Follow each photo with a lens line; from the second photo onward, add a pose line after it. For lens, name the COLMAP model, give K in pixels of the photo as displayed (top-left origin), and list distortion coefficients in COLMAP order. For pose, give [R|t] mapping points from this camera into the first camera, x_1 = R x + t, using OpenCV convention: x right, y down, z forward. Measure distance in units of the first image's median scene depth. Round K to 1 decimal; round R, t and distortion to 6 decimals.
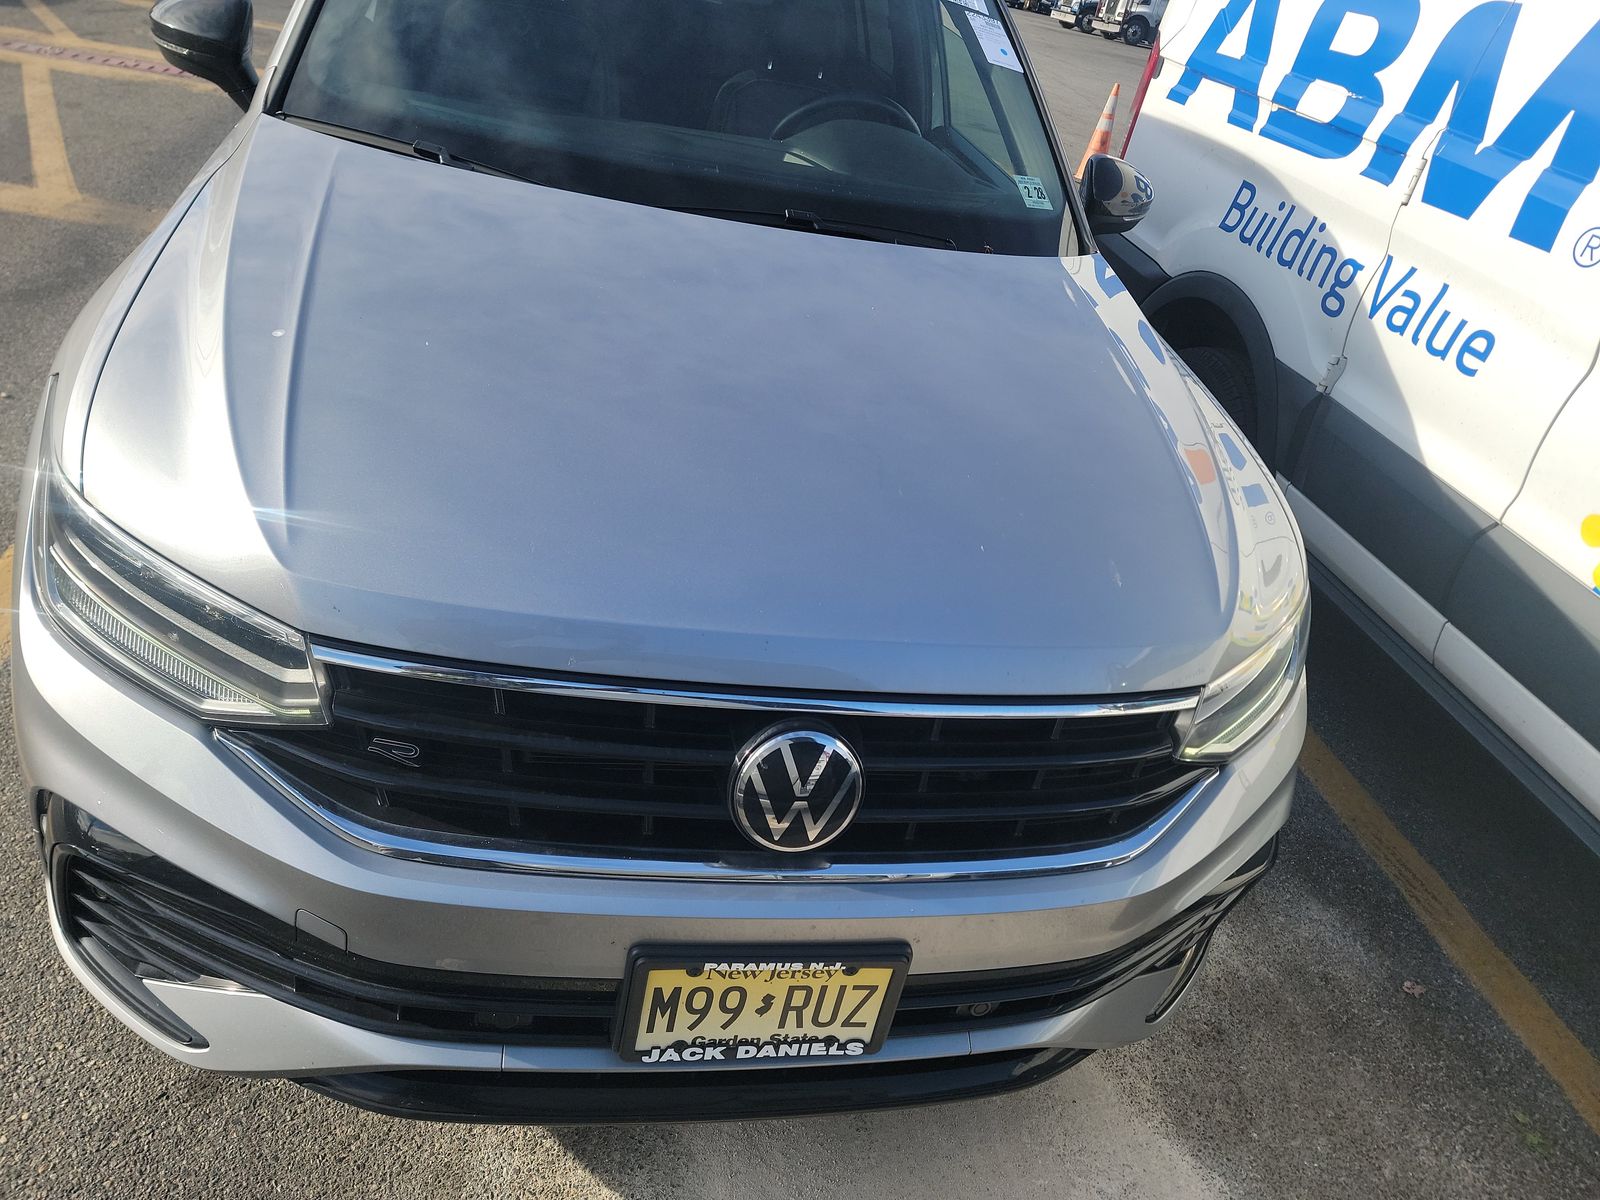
lens RADIAL K [[1126.7, 0, 797.2], [0, 1126.7, 599.3], [0, 0, 1]] dist [0.037717, -0.021349]
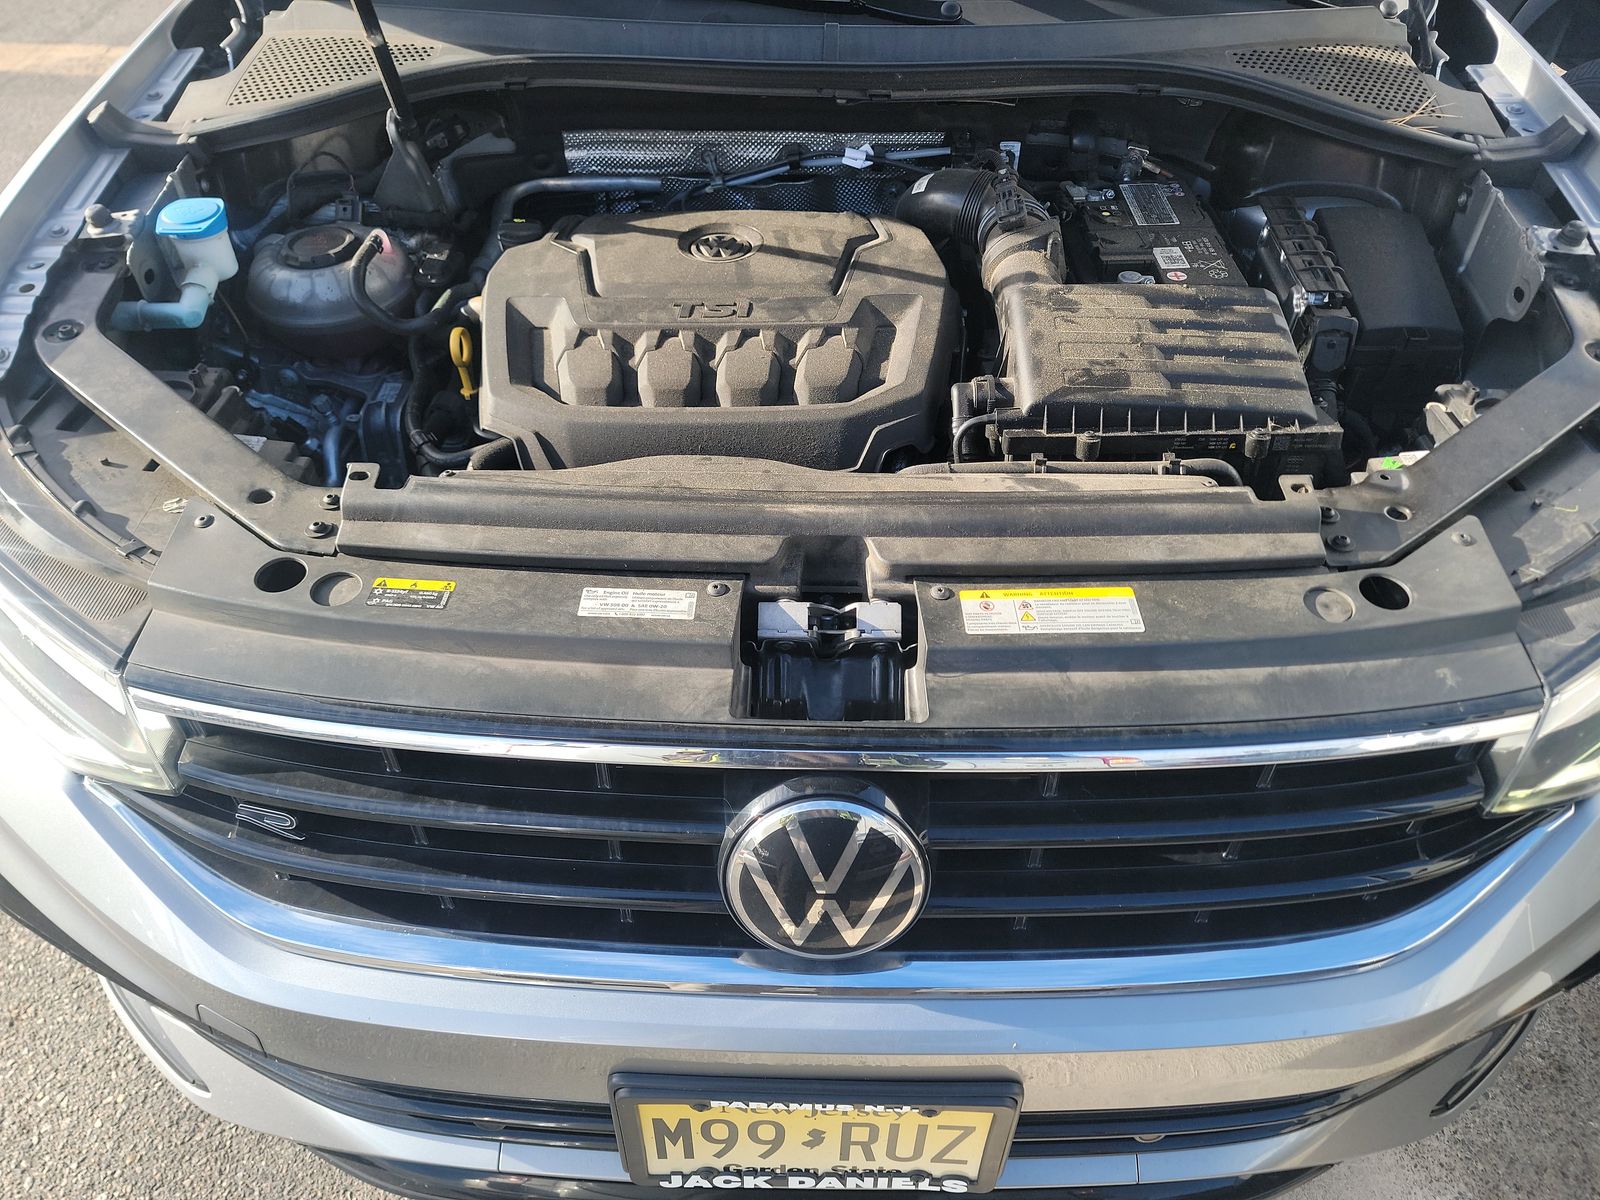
lens RADIAL K [[1126.7, 0, 791.1], [0, 1126.7, 649.7], [0, 0, 1]] dist [0.037717, -0.021349]
pose [[0.962686, -0.002346, -0.270609, 0.149473], [0.058479, 0.978139, 0.199558, -0.088477], [0.264226, -0.207937, 0.941779, 0.370547]]
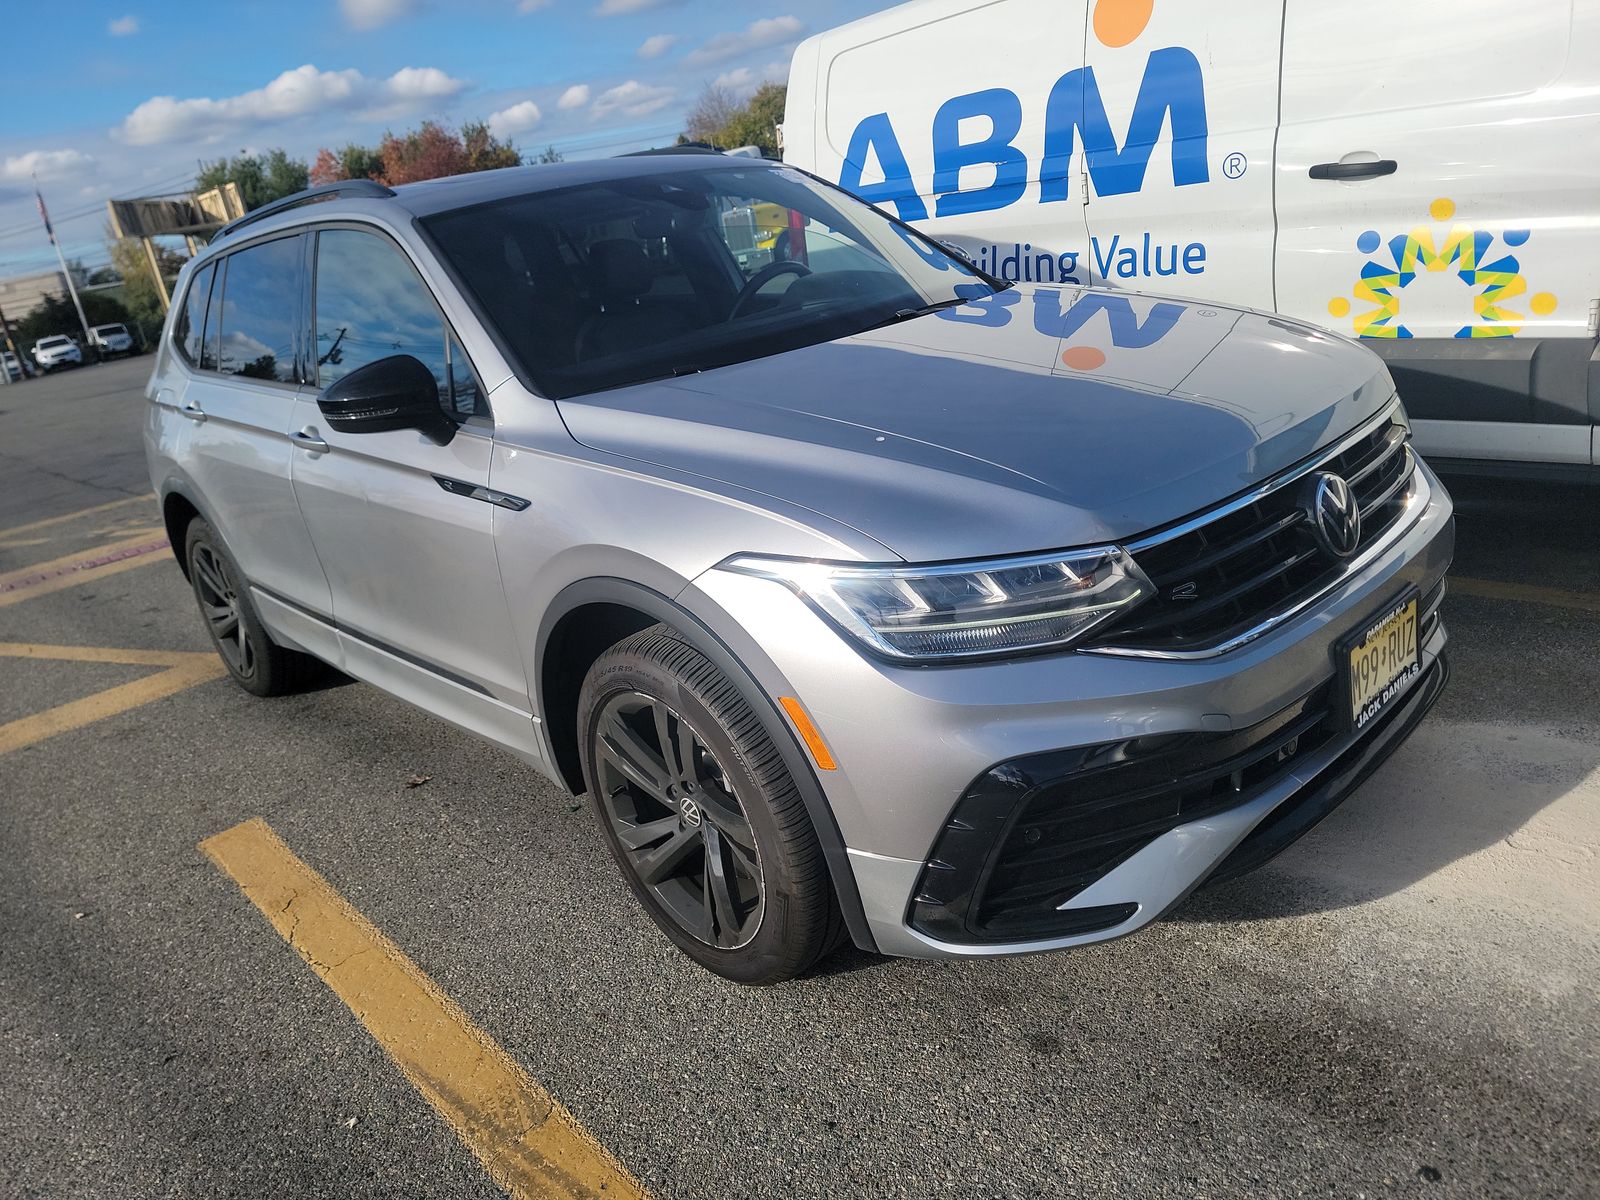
lens RADIAL K [[1126.7, 0, 800.7], [0, 1126.7, 595.7], [0, 0, 1]] dist [0.037717, -0.021349]
pose [[0.780041, -0.475441, 0.406808, -1.201861], [0.547132, 0.833702, -0.074750, -0.027109], [-0.303617, 0.280886, 0.910450, -0.181896]]
